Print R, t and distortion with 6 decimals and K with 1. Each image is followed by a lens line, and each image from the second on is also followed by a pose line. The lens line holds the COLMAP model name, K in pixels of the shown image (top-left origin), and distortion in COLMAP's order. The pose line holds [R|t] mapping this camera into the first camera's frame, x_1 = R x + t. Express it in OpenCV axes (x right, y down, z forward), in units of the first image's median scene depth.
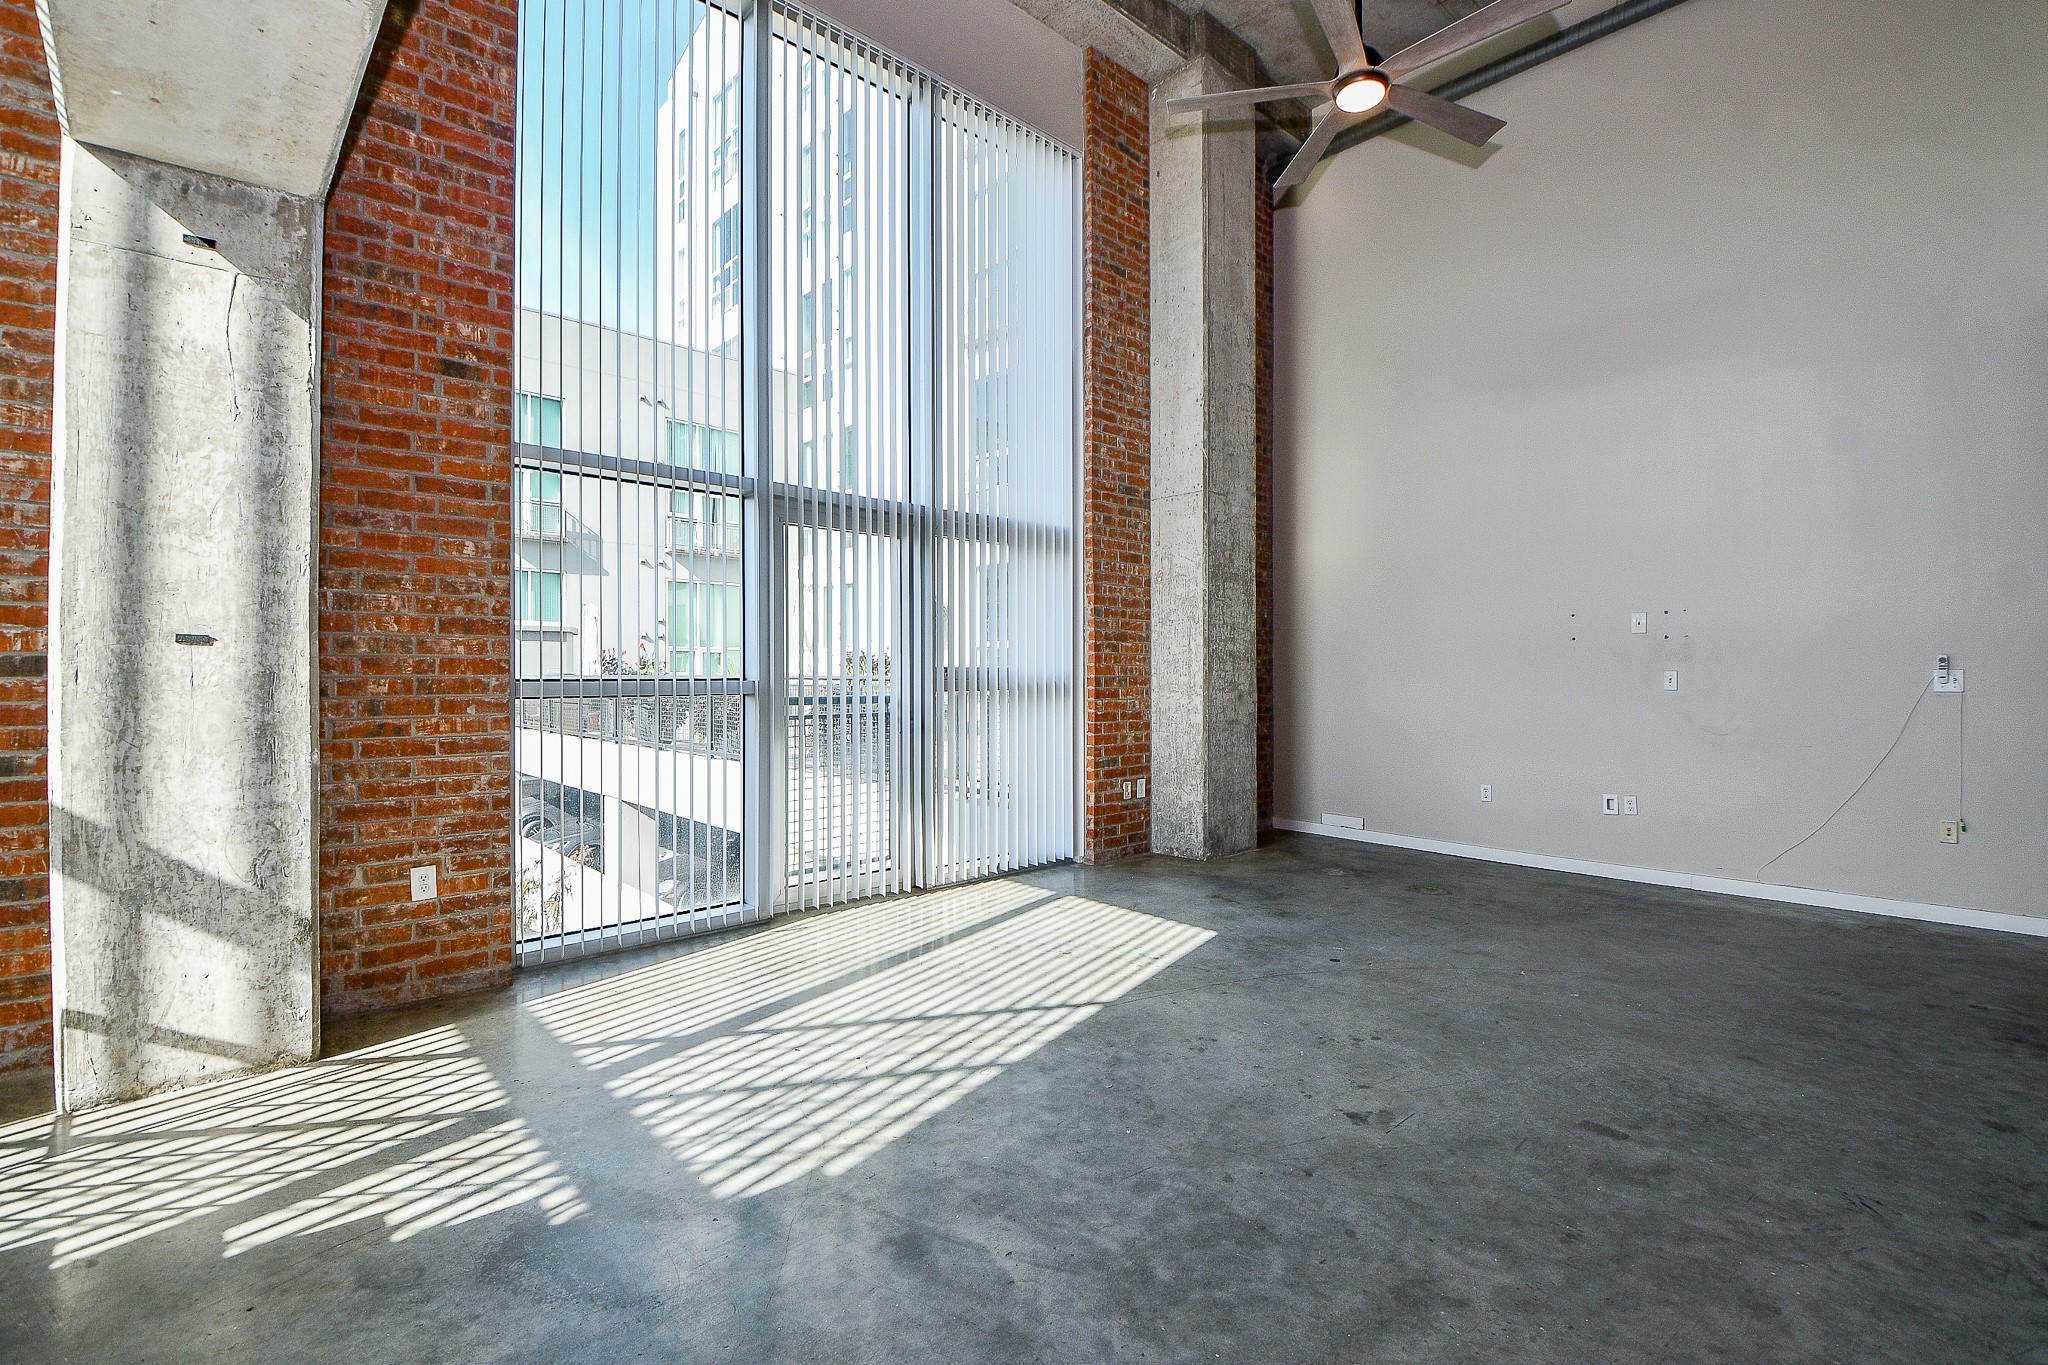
lens RADIAL K [[921.7, 0, 1055.3], [0, 921.7, 676.9], [0, 0, 1]] dist [0.025437, -0.037227]
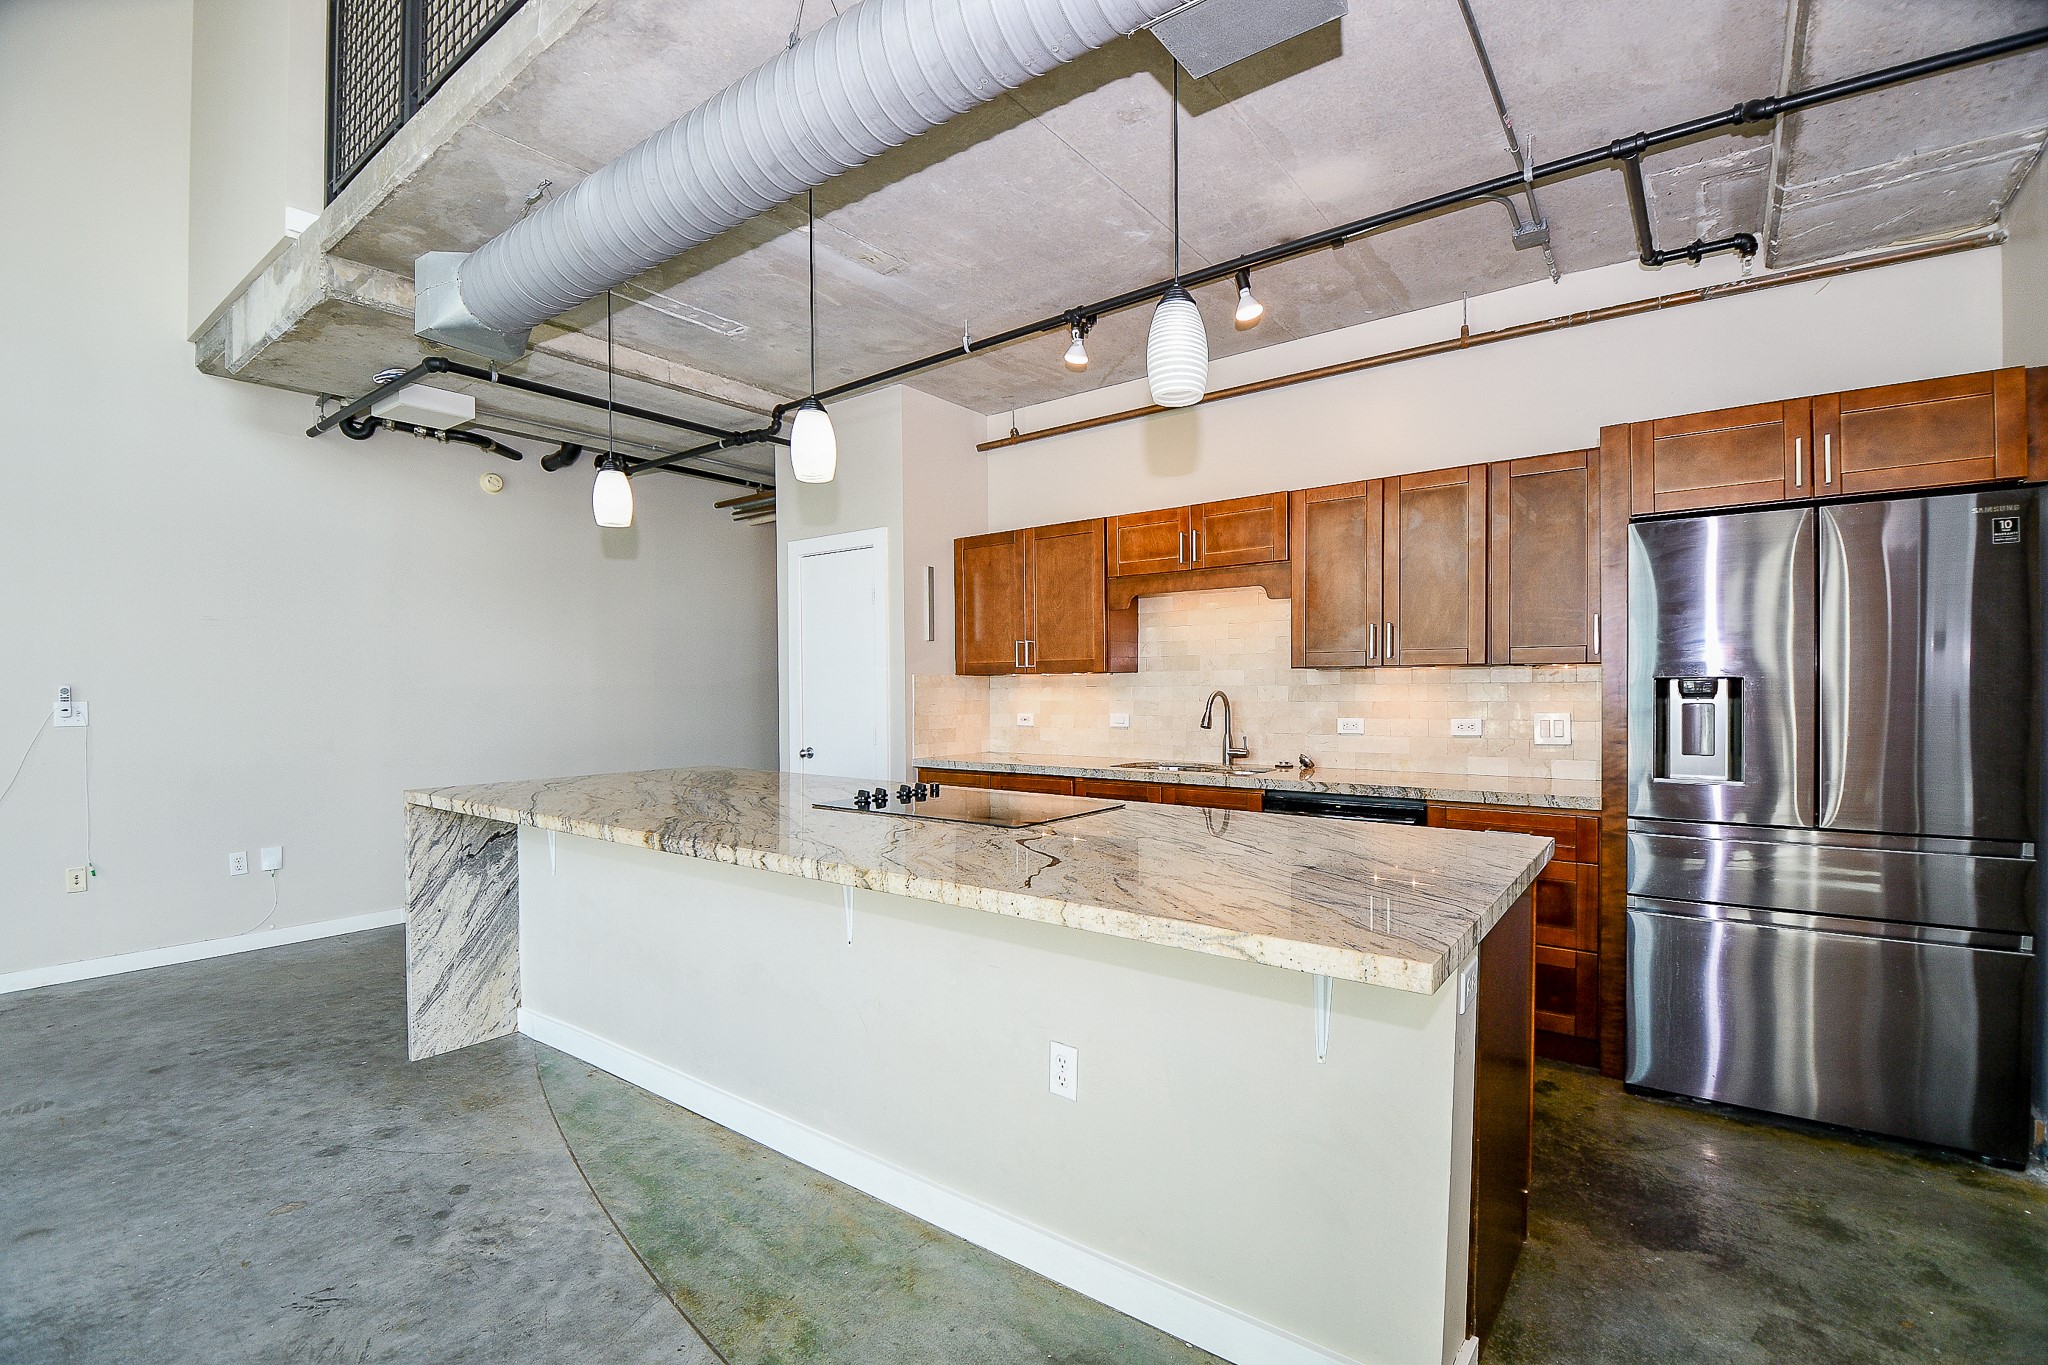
lens RADIAL K [[897.5, 0, 1032.7], [0, 897.5, 703.9], [0, 0, 1]] dist [0.021070, -0.028883]
pose [[-0.164597, -0.015911, 0.986232, -0.031636], [0.009341, 0.999800, 0.017689, -0.008957], [-0.986317, 0.012124, -0.164416, 0.155123]]
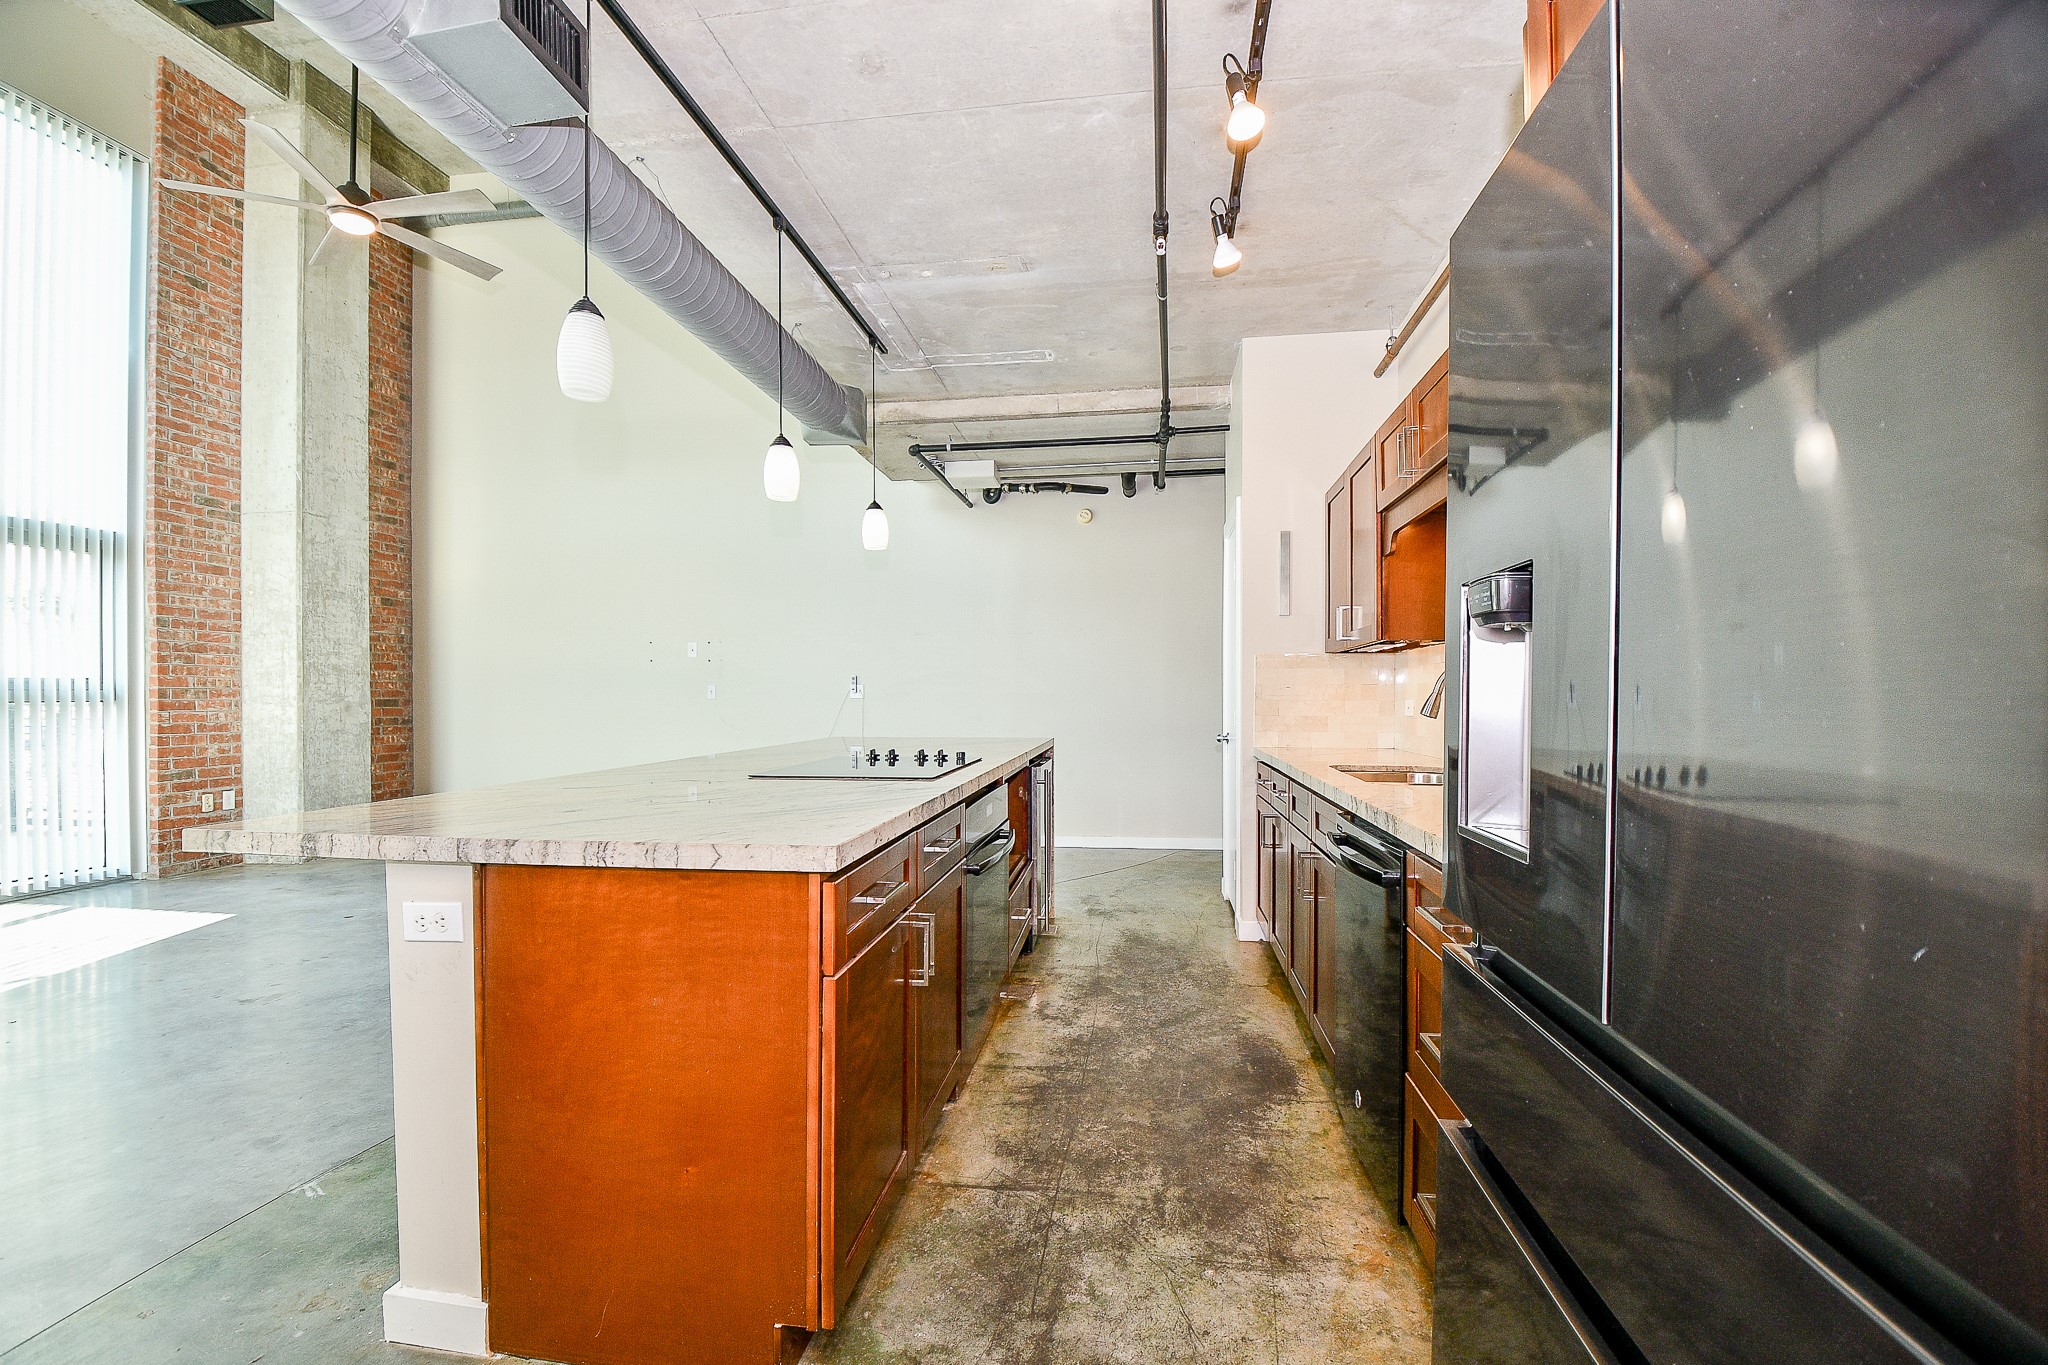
lens RADIAL K [[908.9, 0, 1028.1], [0, 908.9, 699.6], [0, 0, 1]] dist [0.000910, -0.014316]
pose [[0.782864, -0.003196, 0.622184, 0.172073], [0.002492, 0.999995, 0.002001, 0.012366], [-0.622188, -0.000016, 0.782868, -0.324020]]
